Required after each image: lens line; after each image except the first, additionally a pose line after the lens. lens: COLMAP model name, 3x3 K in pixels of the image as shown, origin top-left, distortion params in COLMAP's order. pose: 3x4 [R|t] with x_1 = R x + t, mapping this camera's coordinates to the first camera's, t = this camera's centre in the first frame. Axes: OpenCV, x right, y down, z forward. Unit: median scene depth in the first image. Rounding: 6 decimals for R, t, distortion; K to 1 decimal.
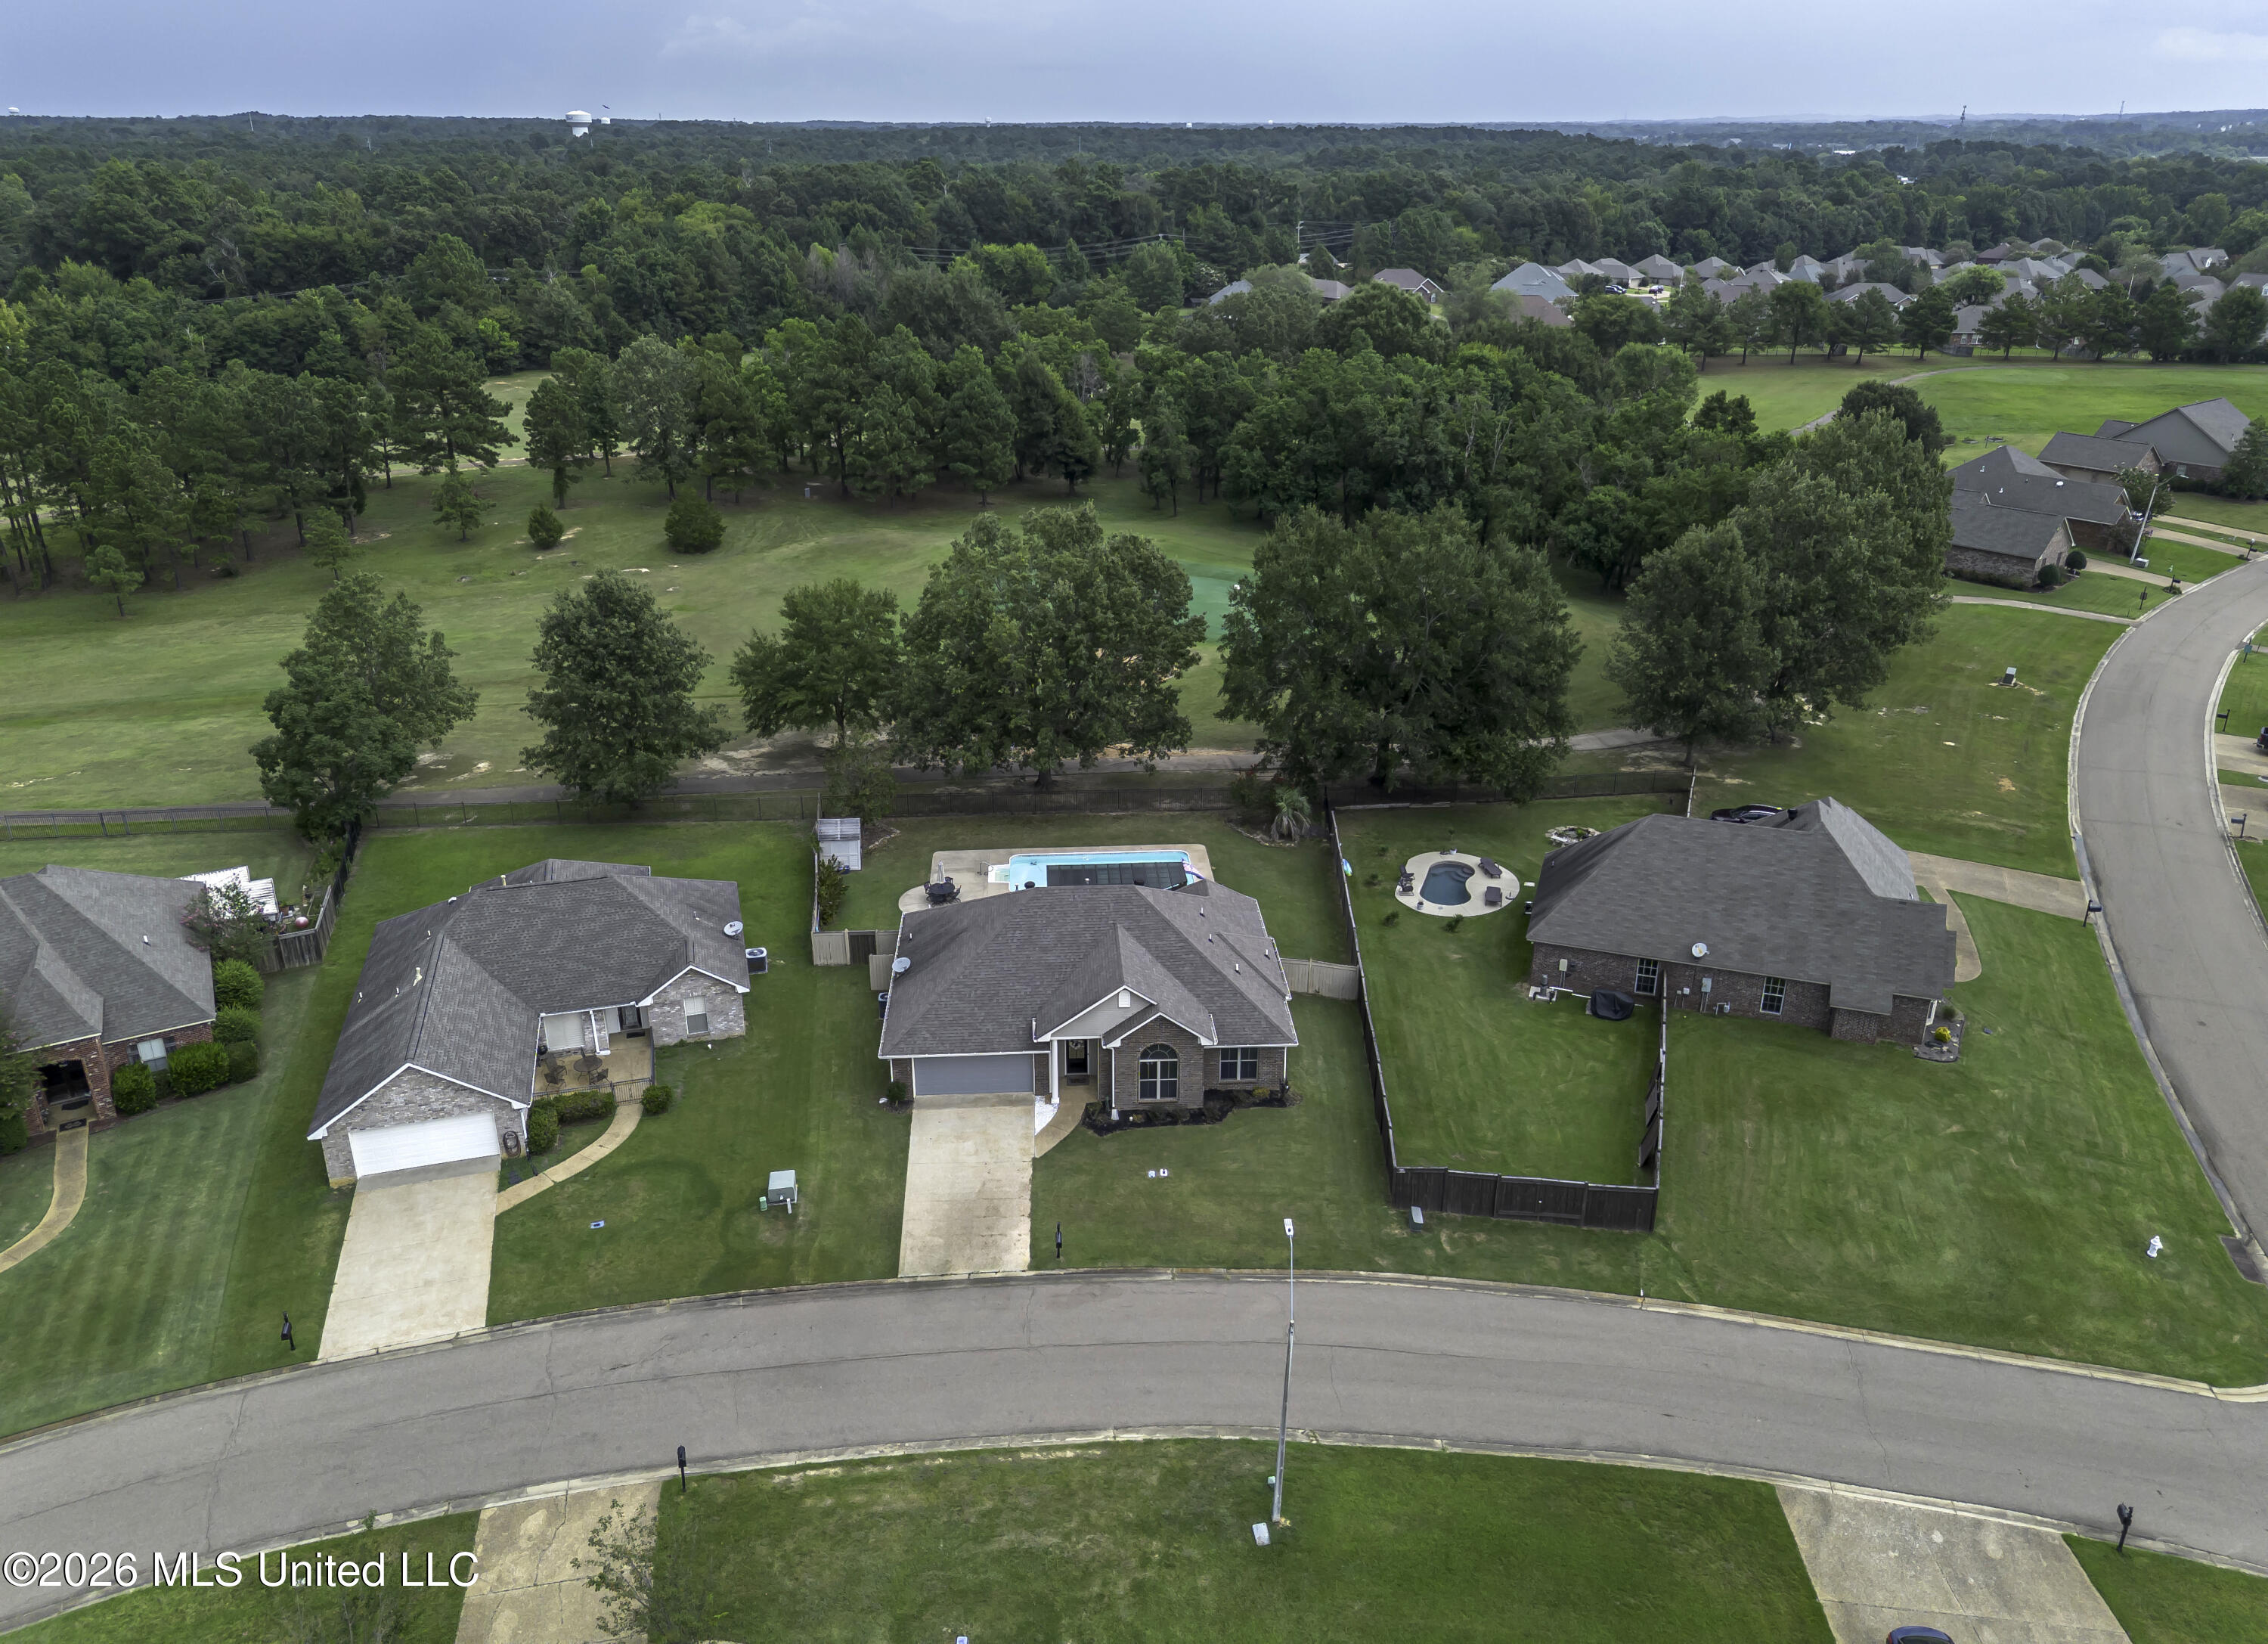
lens RADIAL K [[1600.1, 0, 1131.2], [0, 1600.1, 797.4], [0, 0, 1]] dist [0.066730, -0.059277]
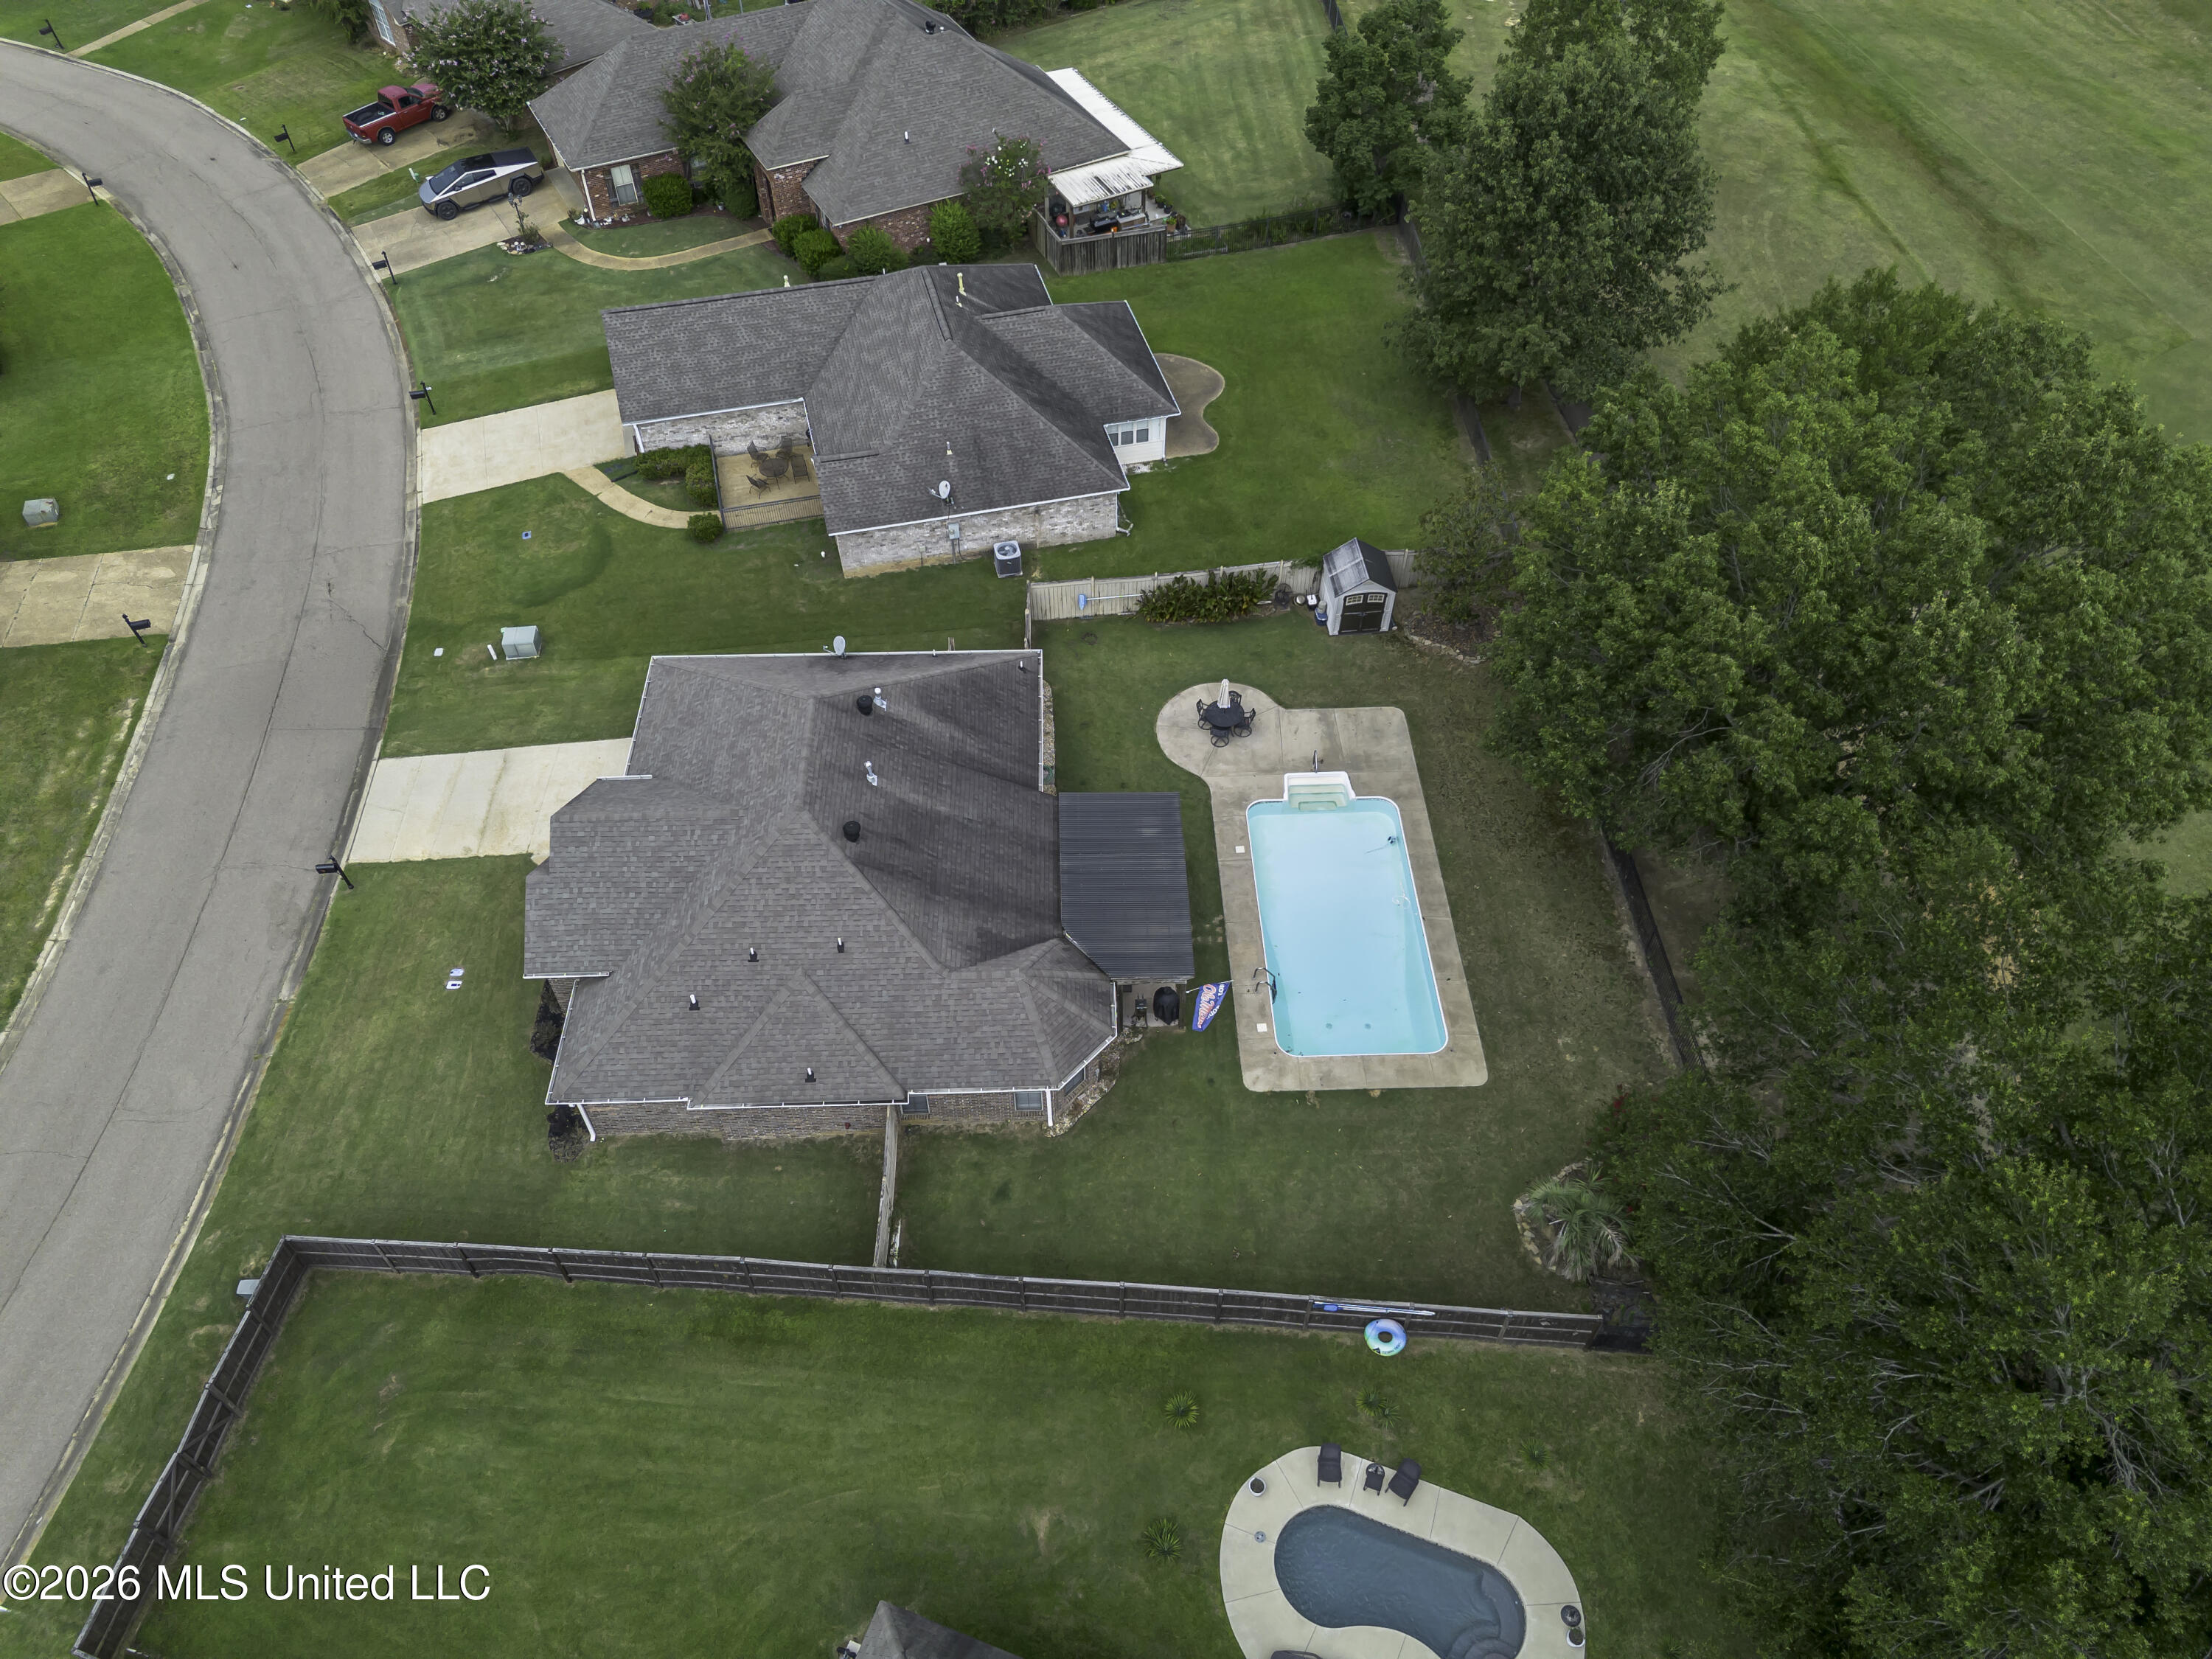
lens RADIAL K [[1564.3, 0, 1109.8], [0, 1564.3, 833.8], [0, 0, 1]] dist [0.061843, -0.050196]
pose [[-0.026628, 0.756000, -0.654030, 0.418897], [-0.383450, 0.596489, 0.705100, -0.429005], [0.923178, 0.269563, 0.274005, 0.987202]]
